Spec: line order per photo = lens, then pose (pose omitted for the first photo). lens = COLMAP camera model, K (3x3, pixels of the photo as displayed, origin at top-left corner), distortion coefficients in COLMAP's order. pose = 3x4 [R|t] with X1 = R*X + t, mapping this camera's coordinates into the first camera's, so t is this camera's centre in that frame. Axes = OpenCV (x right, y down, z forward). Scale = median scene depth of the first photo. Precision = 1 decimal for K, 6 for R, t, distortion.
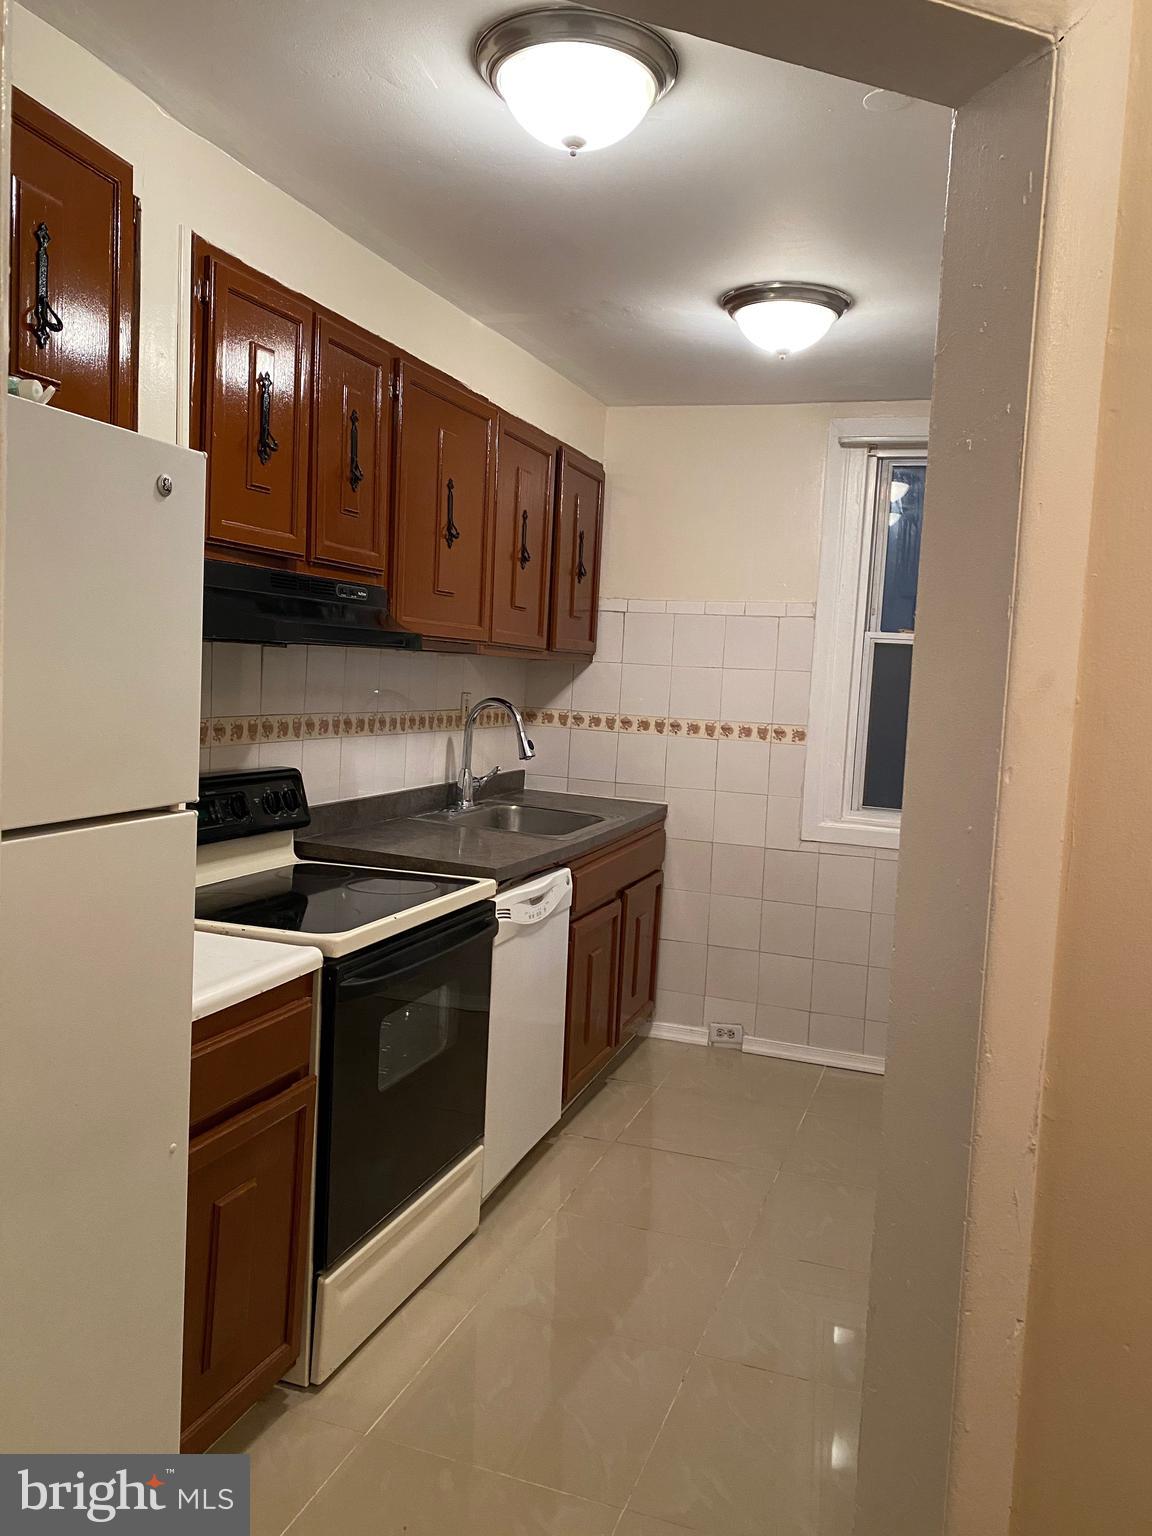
lens RADIAL K [[1184.0, 0, 576.8], [0, 1184.0, 759.4], [0, 0, 1]] dist [0.065833, -0.082878]
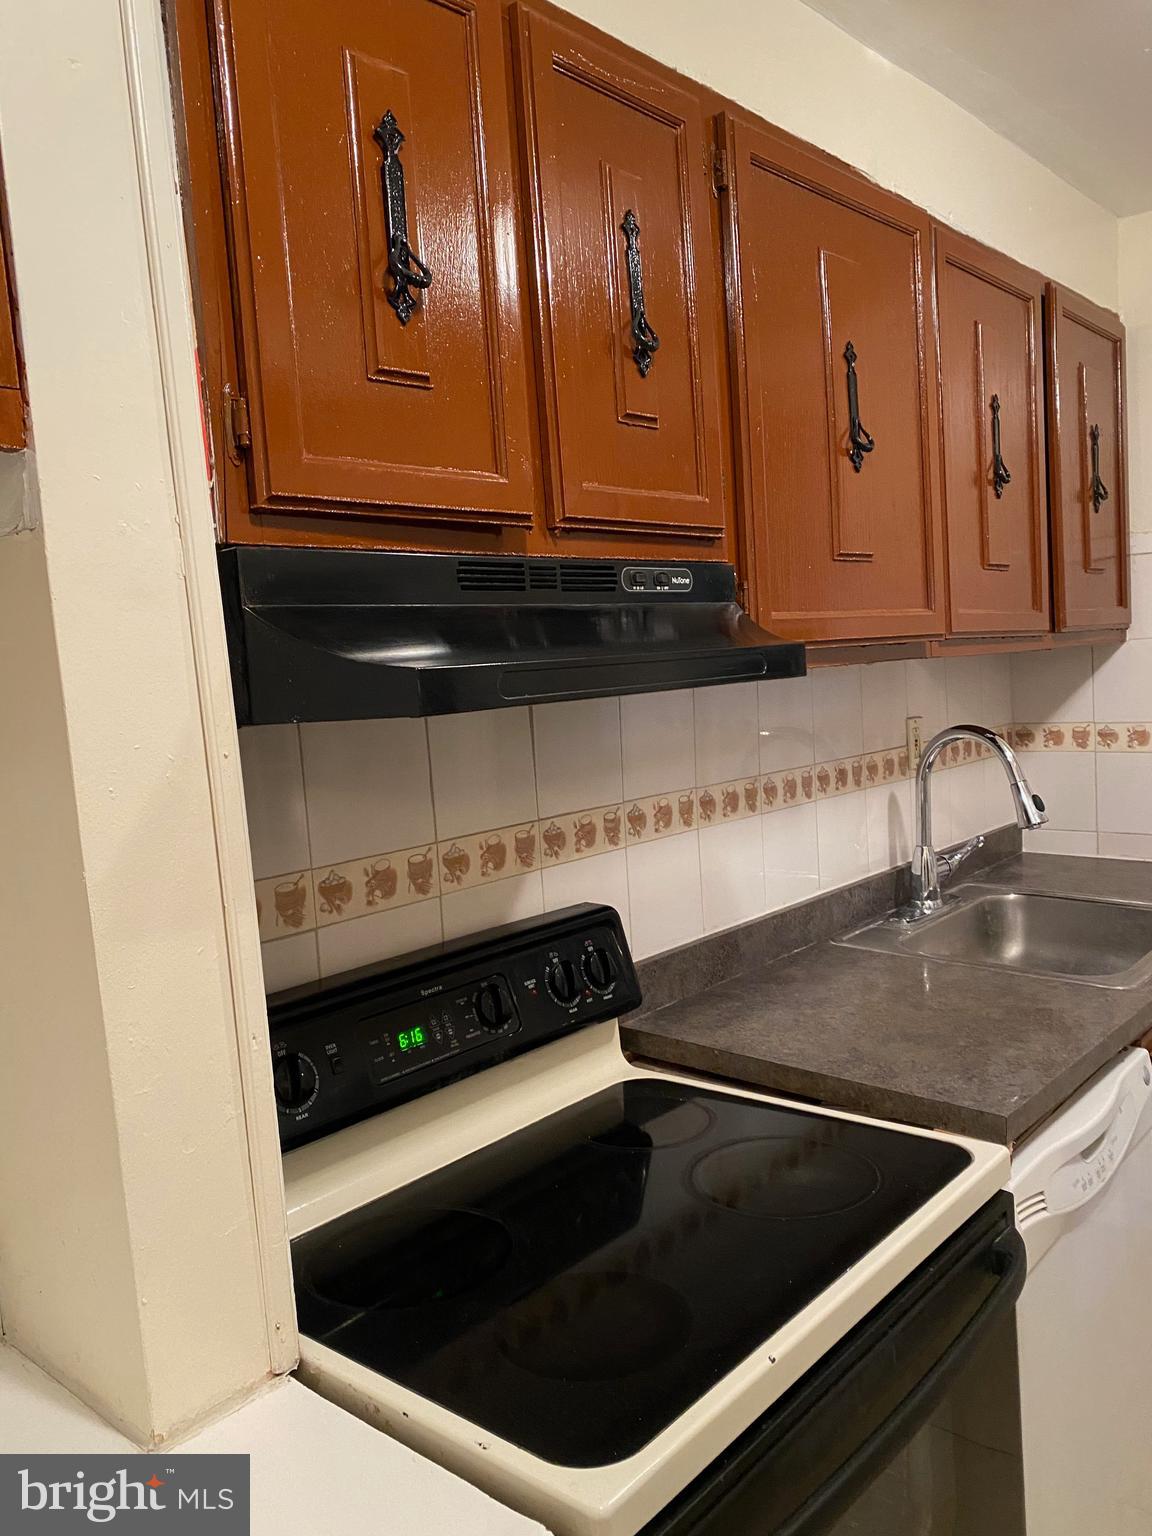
lens RADIAL K [[1184.0, 0, 562.6], [0, 1184.0, 776.3], [0, 0, 1]] dist [0.065833, -0.082878]
pose [[0.921993, -0.078857, -0.379093, -0.039557], [0.085450, 0.996342, 0.000569, -0.057413], [0.377661, -0.032918, 0.925358, 0.484543]]
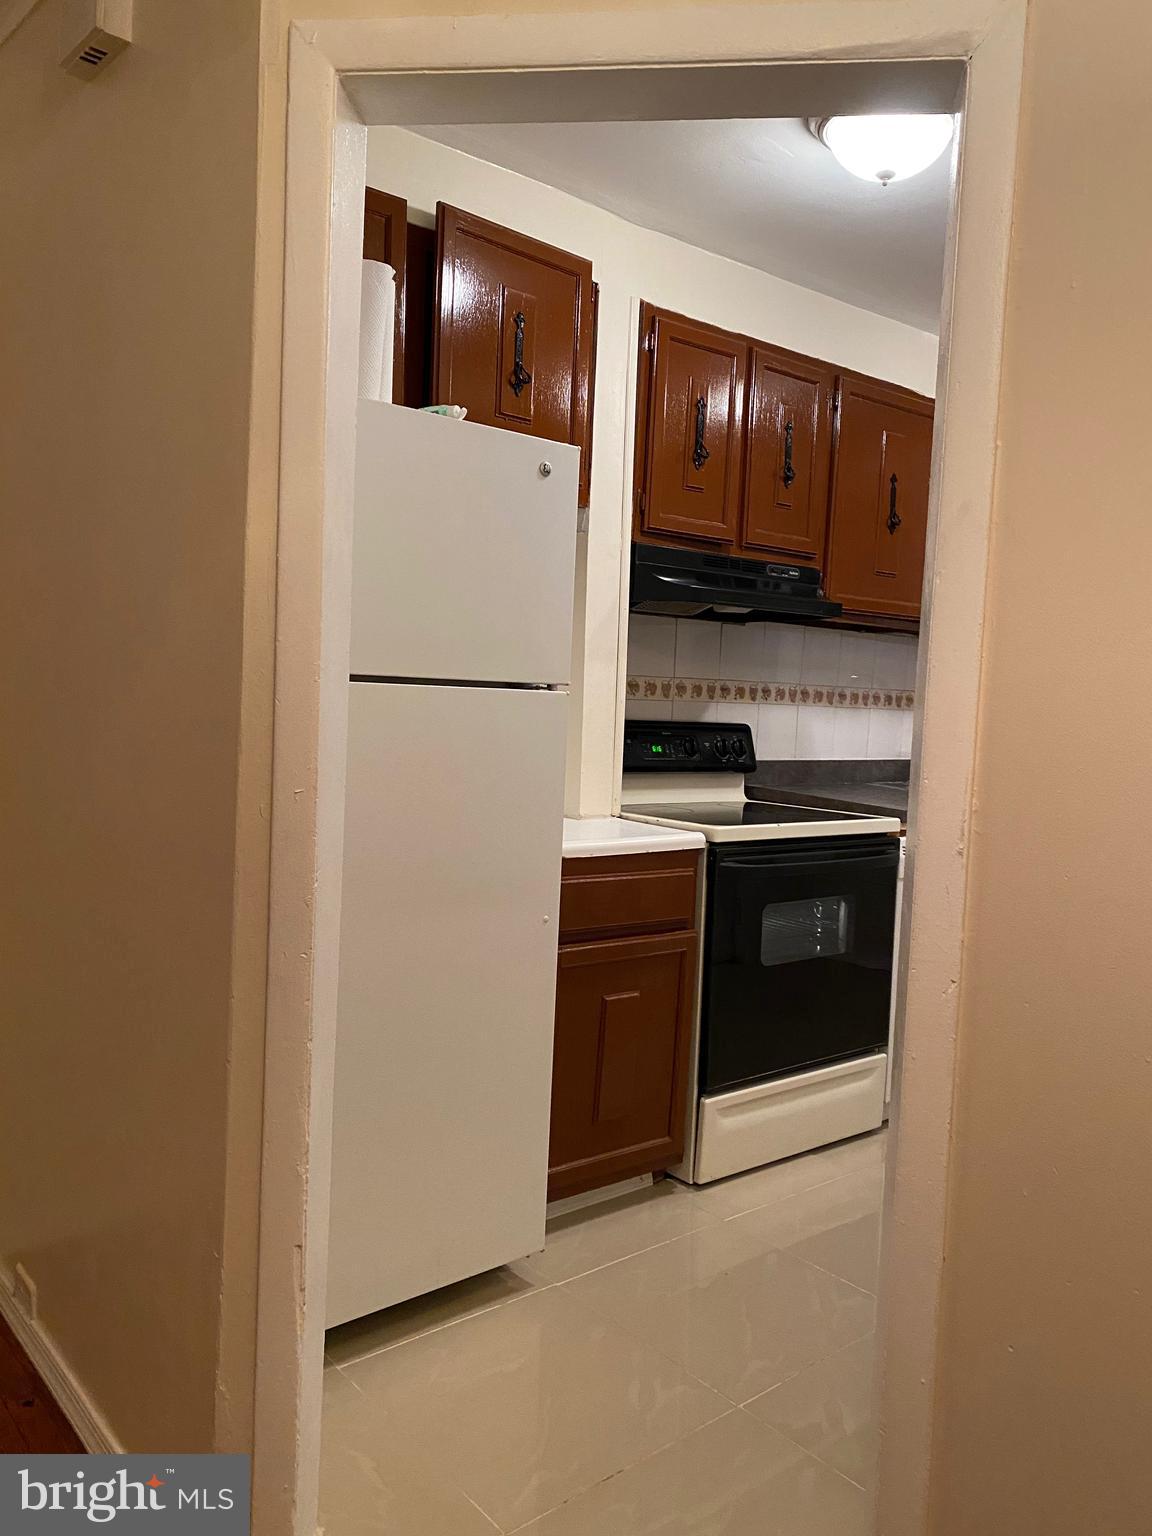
lens RADIAL K [[1184.0, 0, 574.3], [0, 1184.0, 763.9], [0, 0, 1]] dist [0.065833, -0.082878]
pose [[0.866189, 0.022603, -0.499206, 0.220053], [-0.041904, 0.998743, -0.027489, 0.090769], [0.497957, 0.044729, 0.866047, -0.134498]]
